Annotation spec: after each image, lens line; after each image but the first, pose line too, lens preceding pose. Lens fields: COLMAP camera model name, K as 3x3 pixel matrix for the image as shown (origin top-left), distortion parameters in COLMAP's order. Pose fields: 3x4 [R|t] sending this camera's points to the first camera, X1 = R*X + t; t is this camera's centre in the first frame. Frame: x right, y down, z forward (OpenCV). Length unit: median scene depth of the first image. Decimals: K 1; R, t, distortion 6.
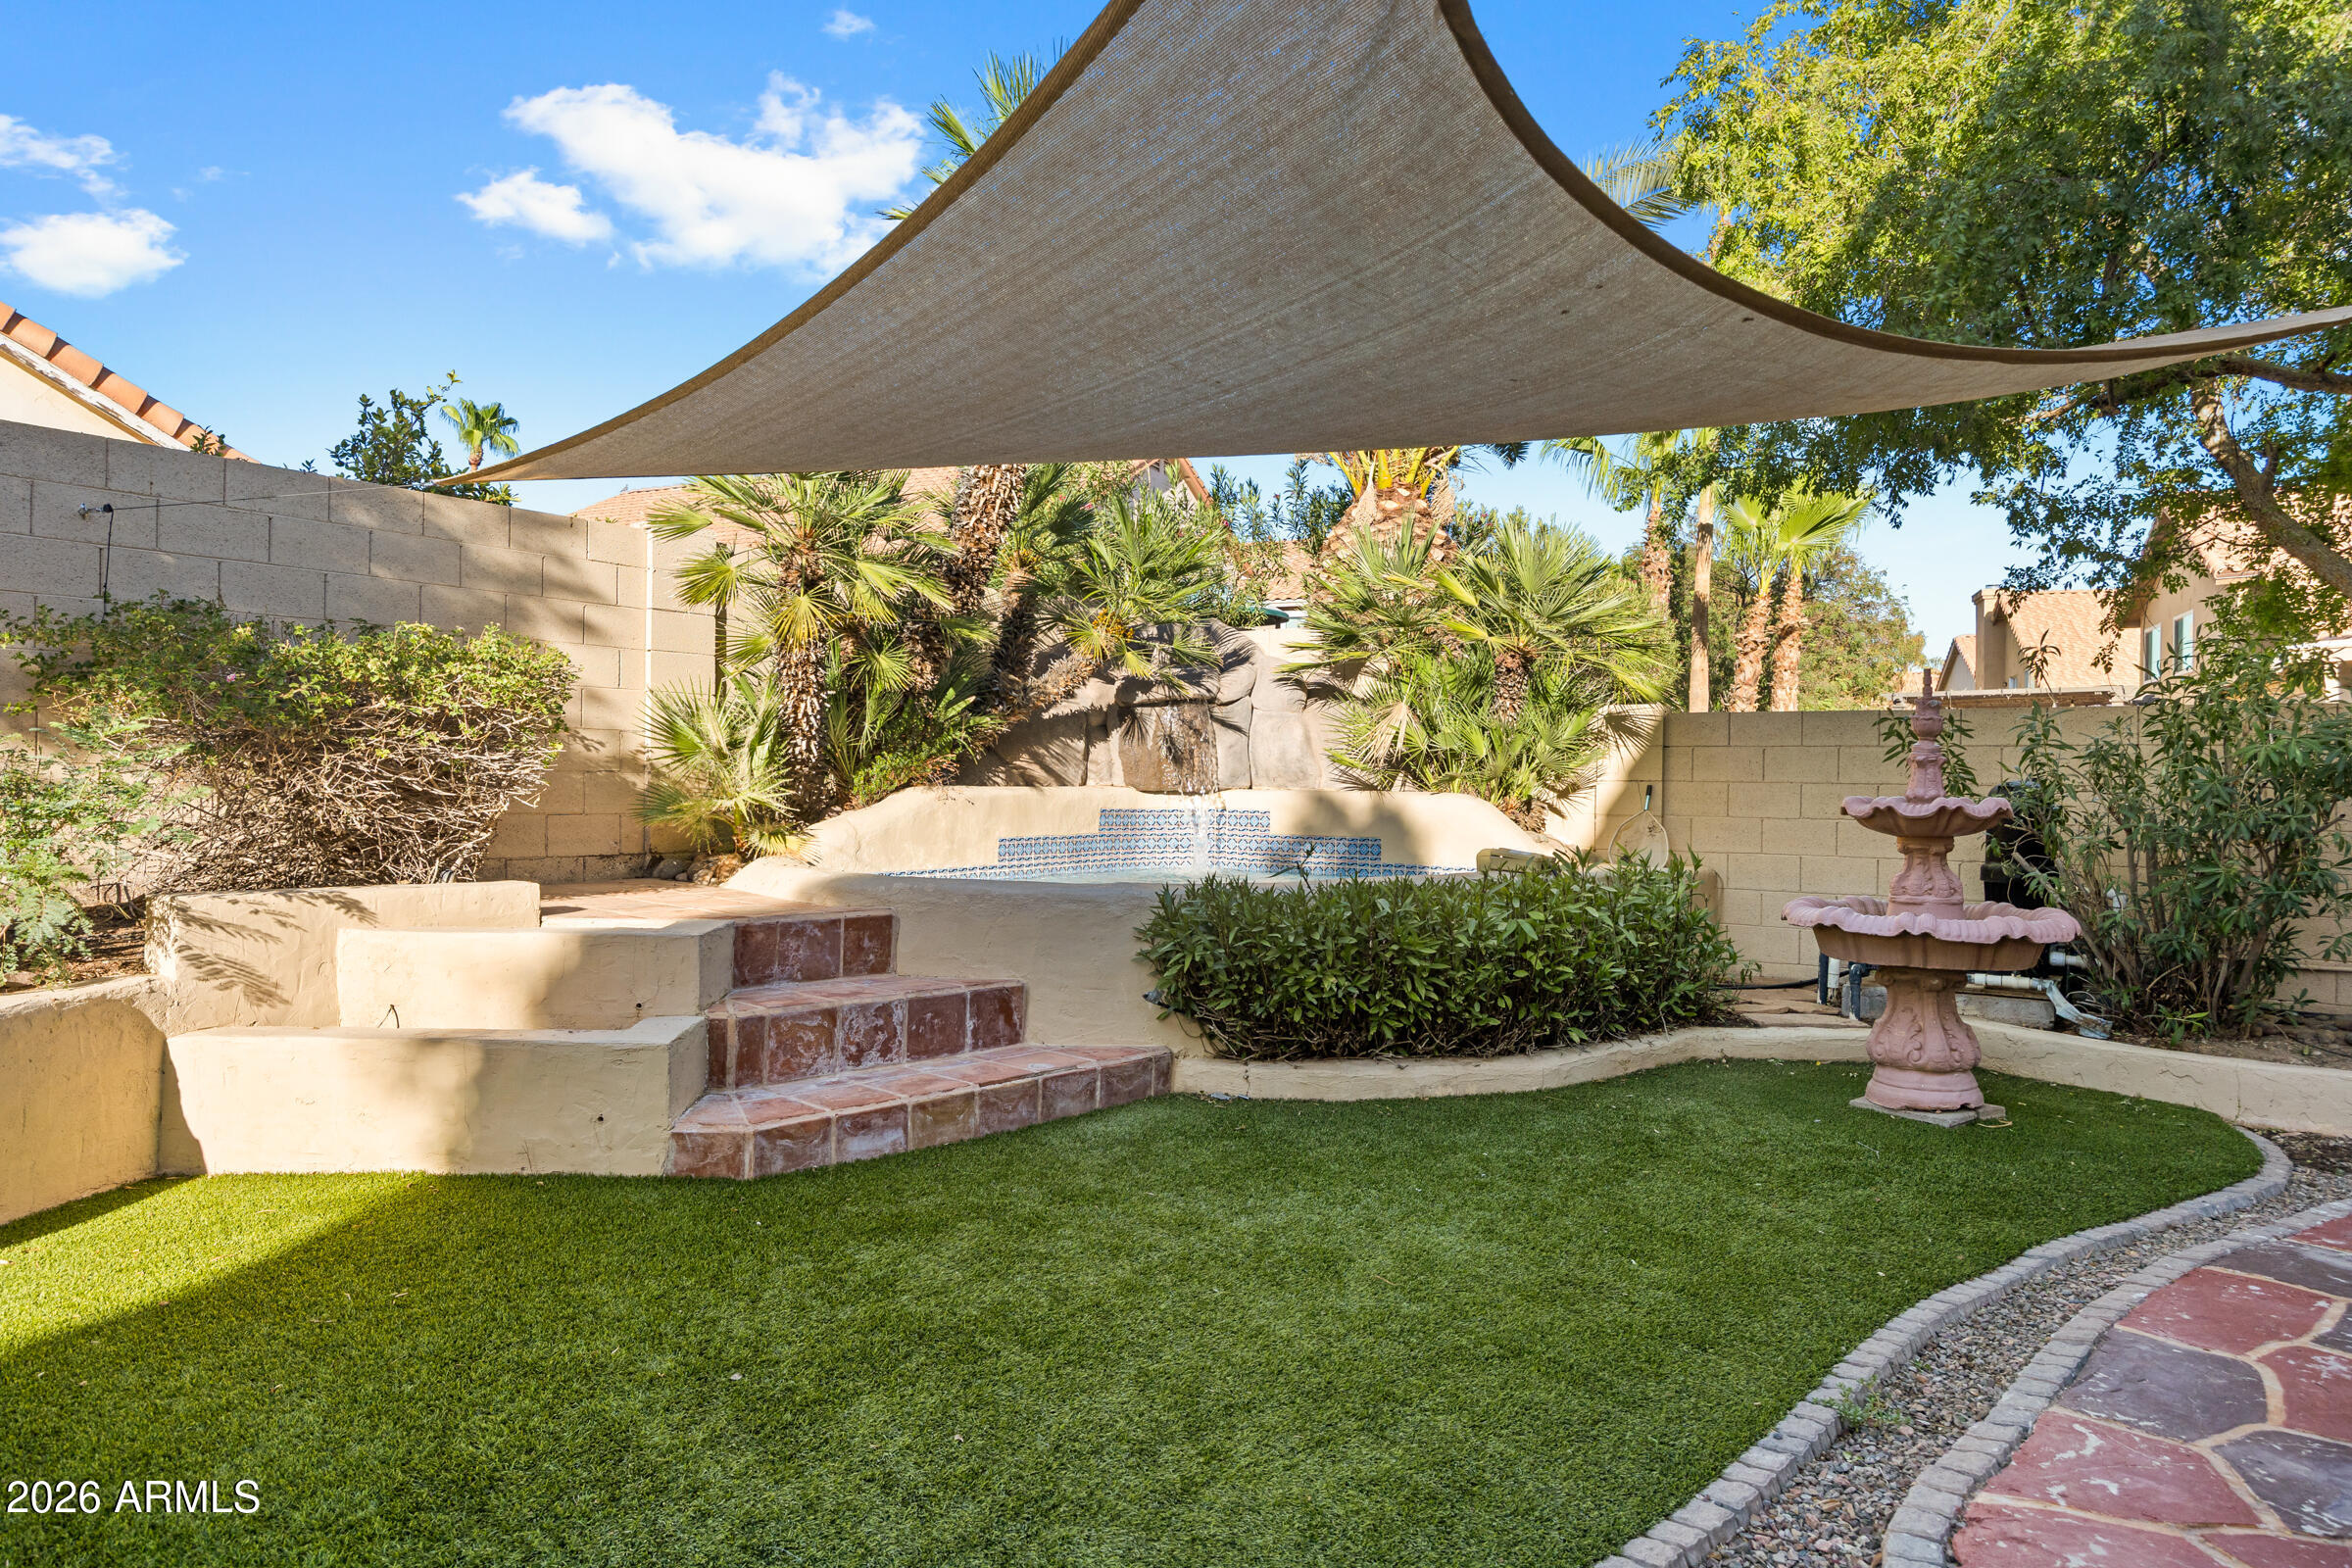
lens RADIAL K [[1468.4, 0, 1183.7], [0, 1468.4, 795.0], [0, 0, 1]] dist [-0.024183, -0.001526]
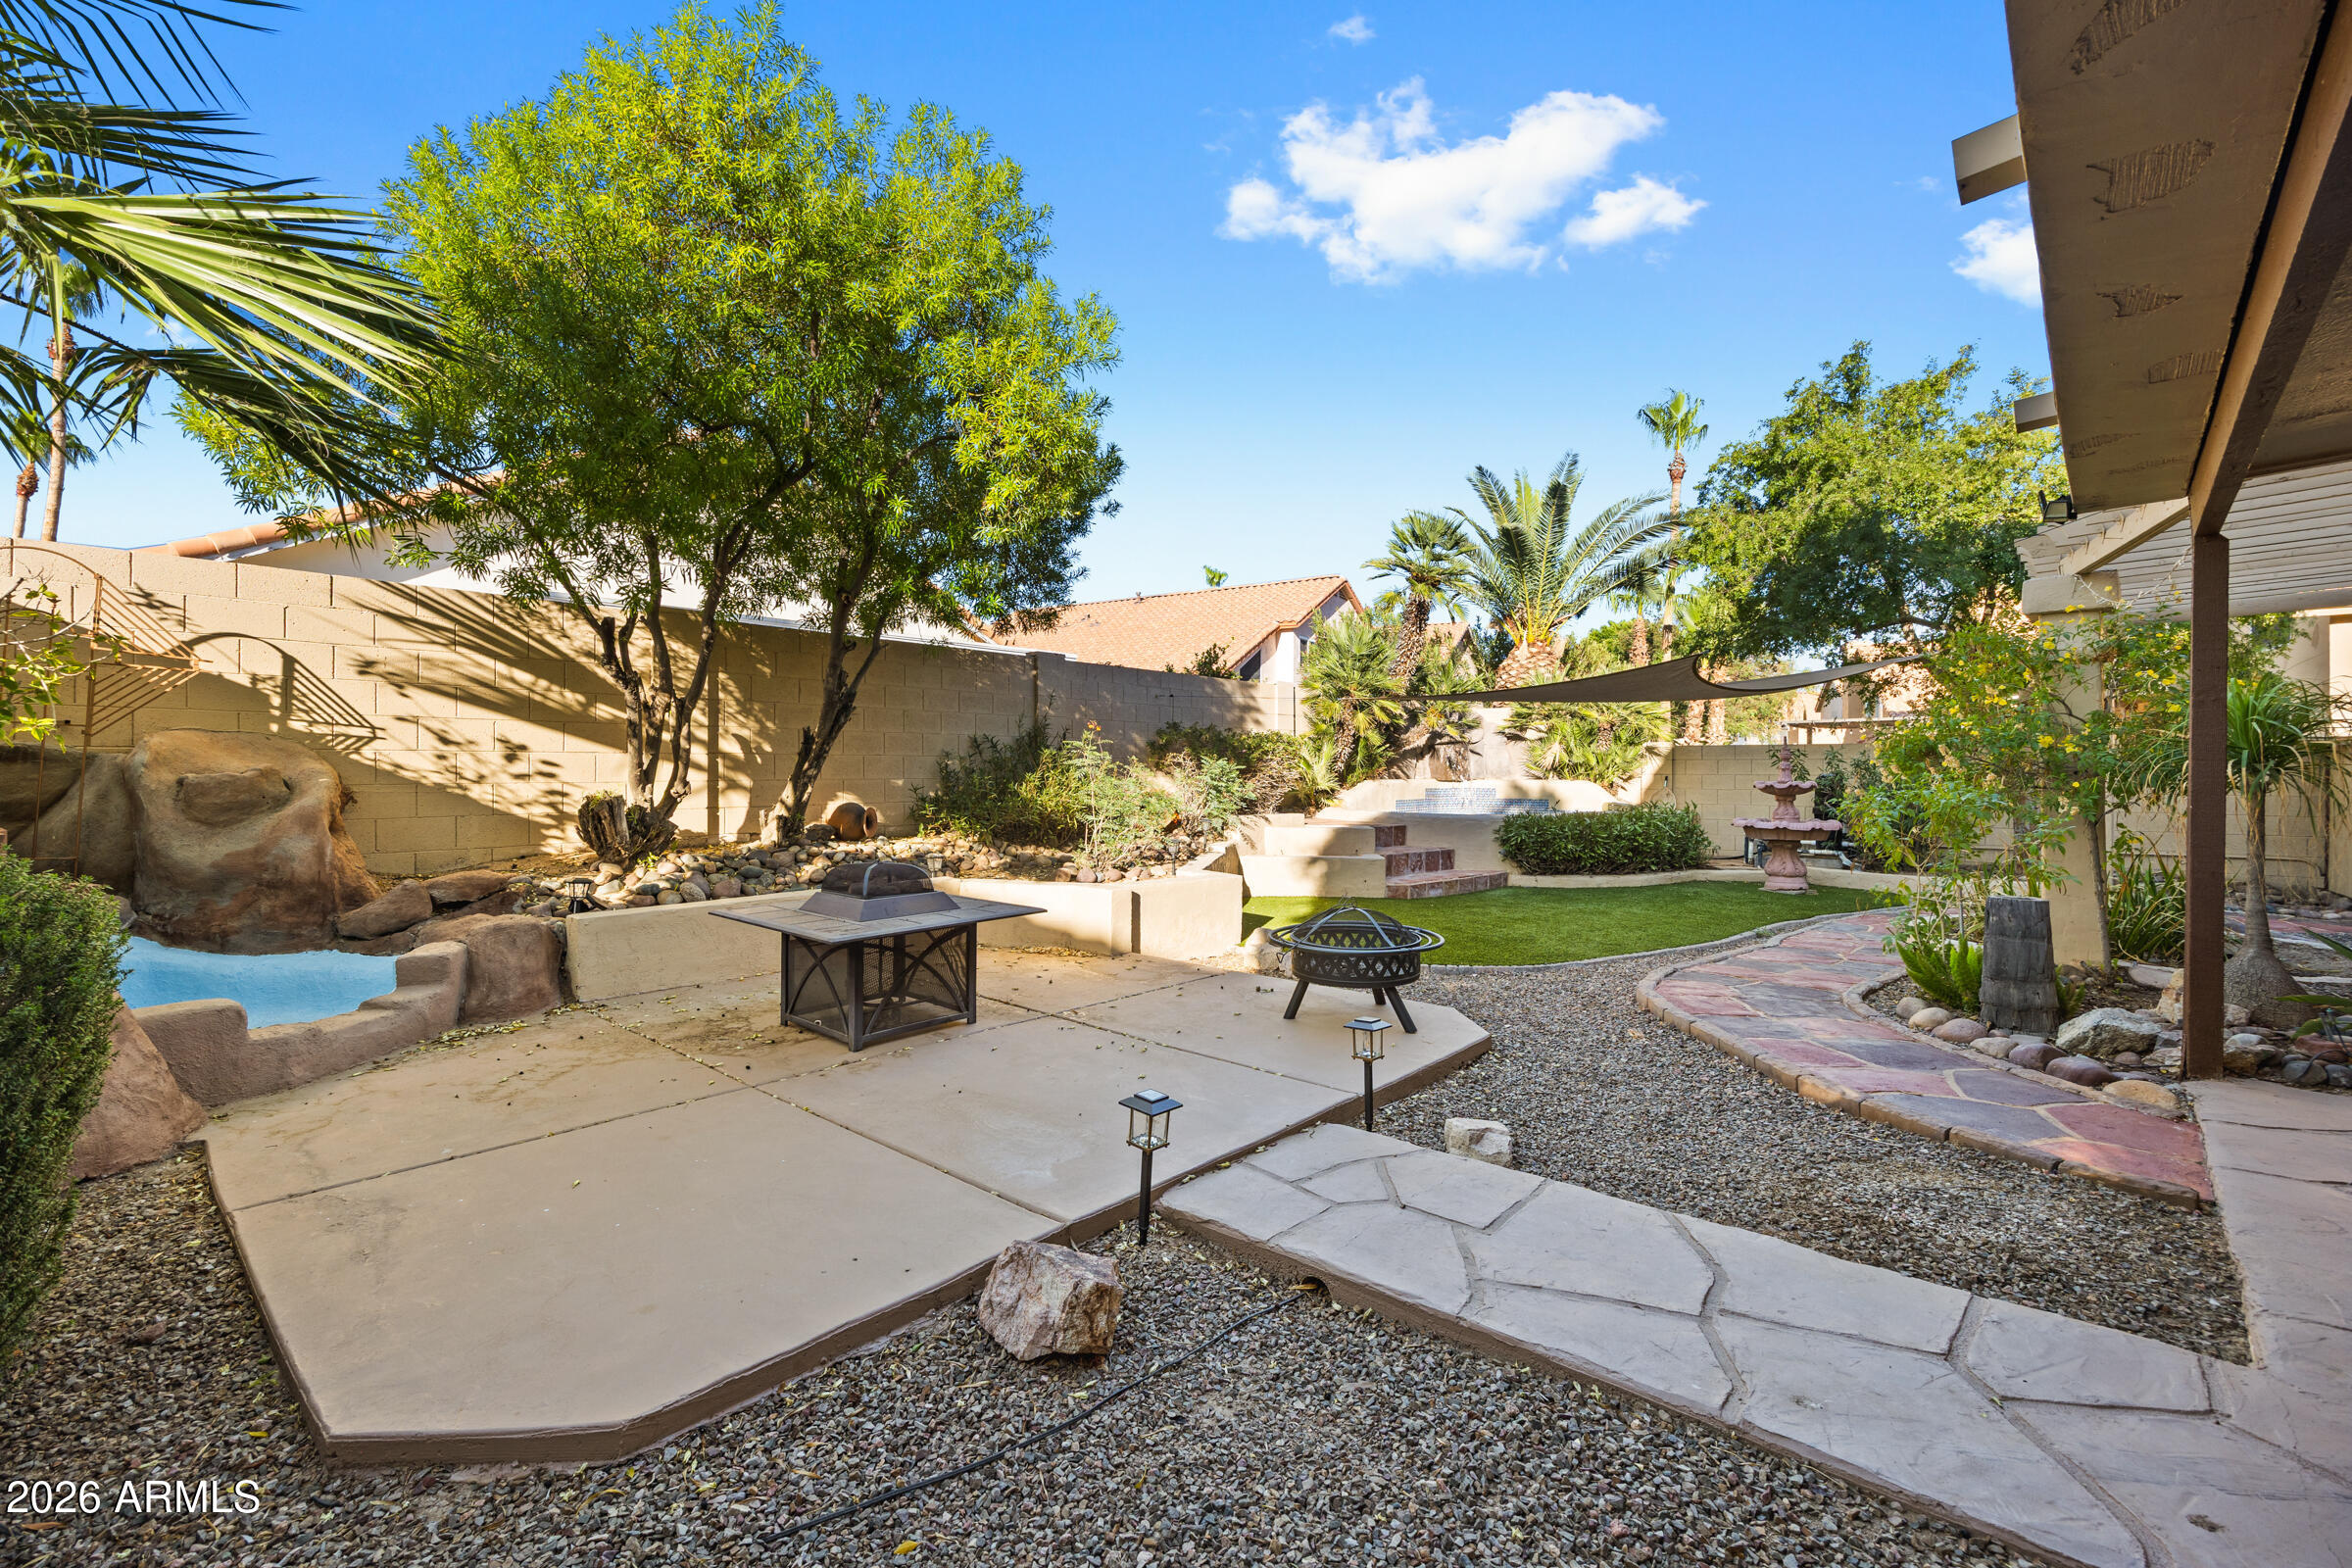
lens RADIAL K [[1011.2, 0, 1161.1], [0, 1011.2, 767.1], [0, 0, 1]] dist [0.003264, 0.000243]
pose [[0.994469, -0.011581, -0.104391, -0.408888], [0.010125, 0.999844, -0.014475, -0.007803], [0.104543, 0.013338, 0.994431, -0.902682]]
